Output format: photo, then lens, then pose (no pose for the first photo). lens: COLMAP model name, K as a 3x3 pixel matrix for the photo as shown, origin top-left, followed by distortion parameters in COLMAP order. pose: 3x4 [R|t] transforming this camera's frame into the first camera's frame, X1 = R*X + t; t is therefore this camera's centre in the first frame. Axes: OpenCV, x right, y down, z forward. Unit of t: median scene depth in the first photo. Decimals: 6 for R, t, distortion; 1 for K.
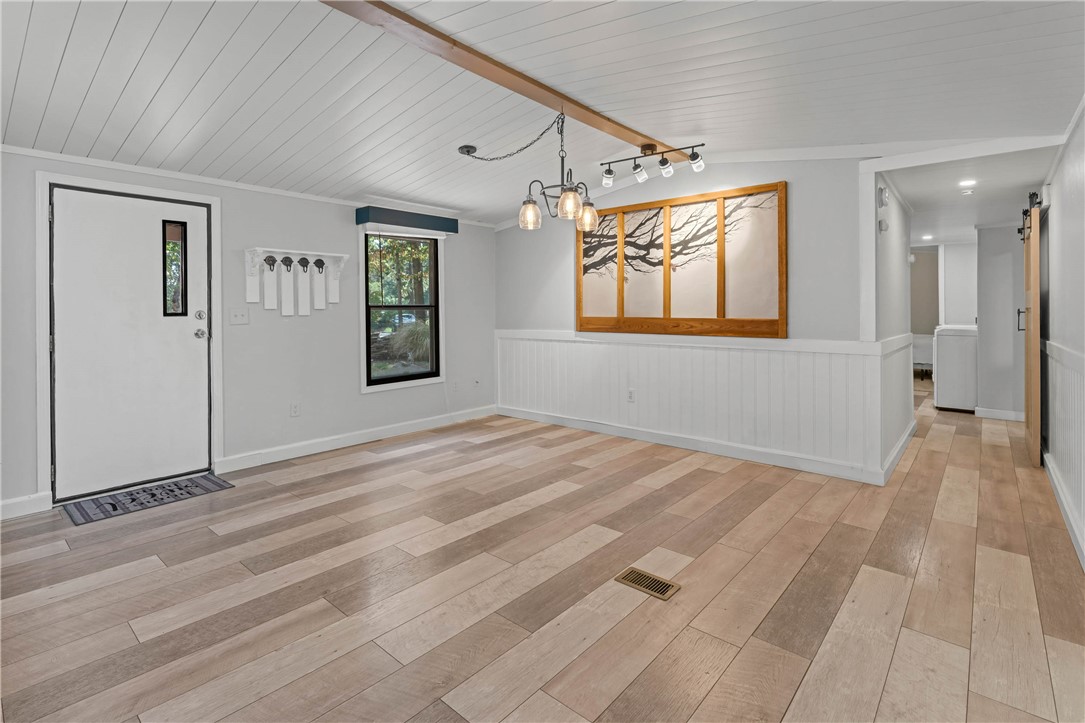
lens RADIAL K [[511.0, 0, 545.6], [0, 511.0, 311.4], [0, 0, 1]] dist [-0.002535, 0.000383]
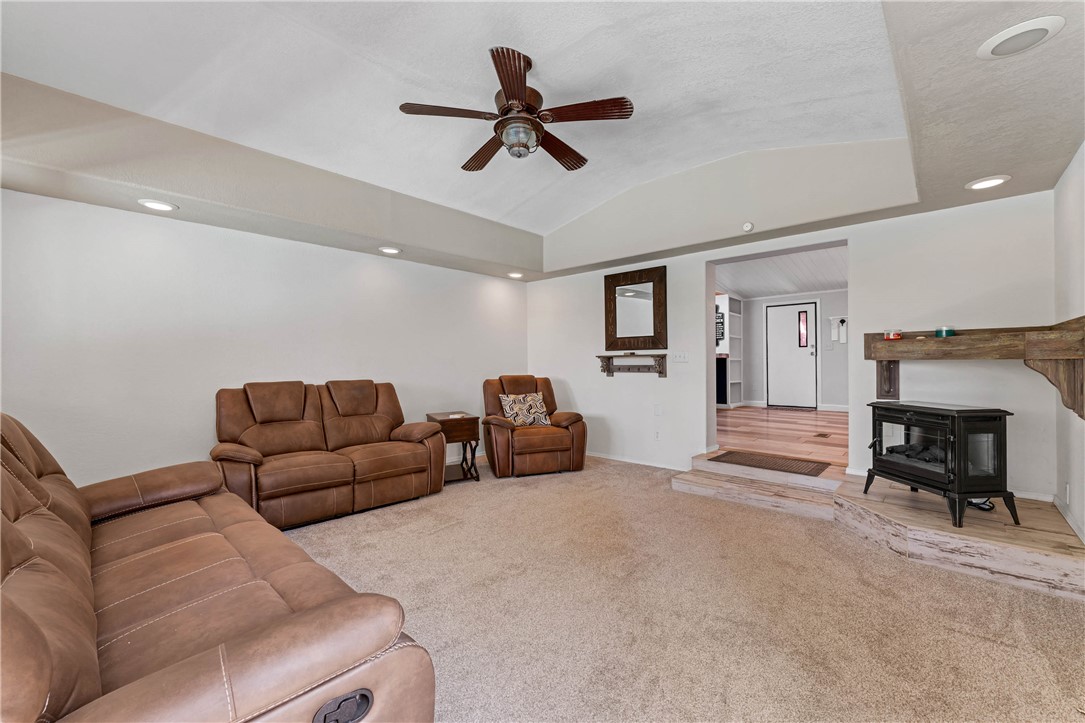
lens RADIAL K [[457.2, 0, 542.3], [0, 457.2, 362.0], [0, 0, 1]] dist [-0.001270, 0.000102]
pose [[-0.034544, 0.005307, -0.999389, 1.542736], [0.007562, 0.999959, 0.005049, 0.058959], [0.999375, -0.007383, -0.034582, -0.250668]]
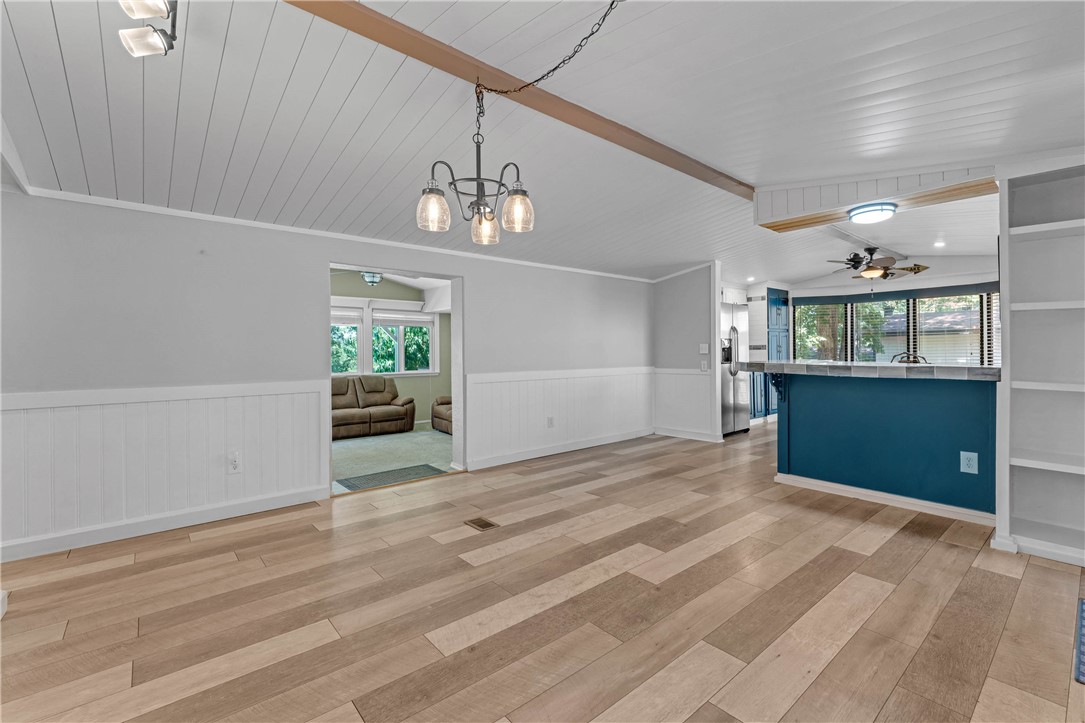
lens RADIAL K [[474.9, 0, 581.1], [0, 474.9, 354.3], [0, 0, 1]] dist [-0.002946, 0.000094]
pose [[-0.992987, 0.012747, 0.117533, -0.155218], [0.012869, 0.999917, 0.000284, 0.008885], [-0.117520, 0.001795, -0.993069, 1.330429]]
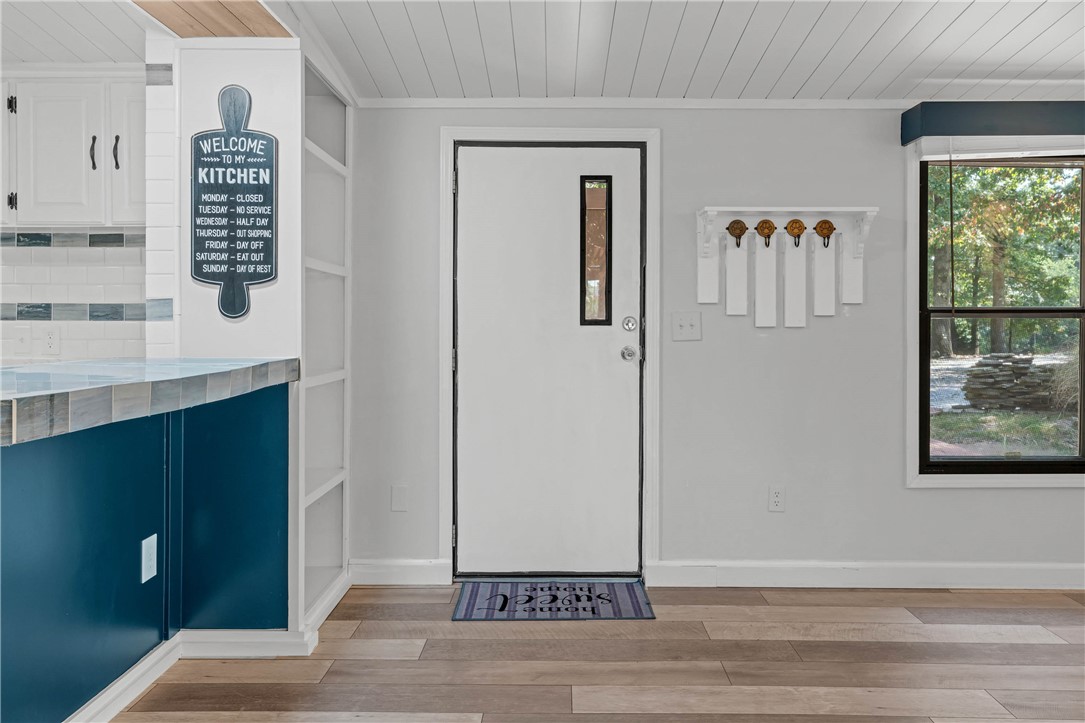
lens RADIAL K [[854.4, 0, 564.5], [0, 854.4, 322.0], [0, 0, 1]] dist [-0.001285, 0.007282]
pose [[0.657326, 0.019911, -0.753343, 0.047964], [-0.010657, 0.999797, 0.017126, -0.011286], [0.753531, -0.003229, 0.657404, 0.244414]]
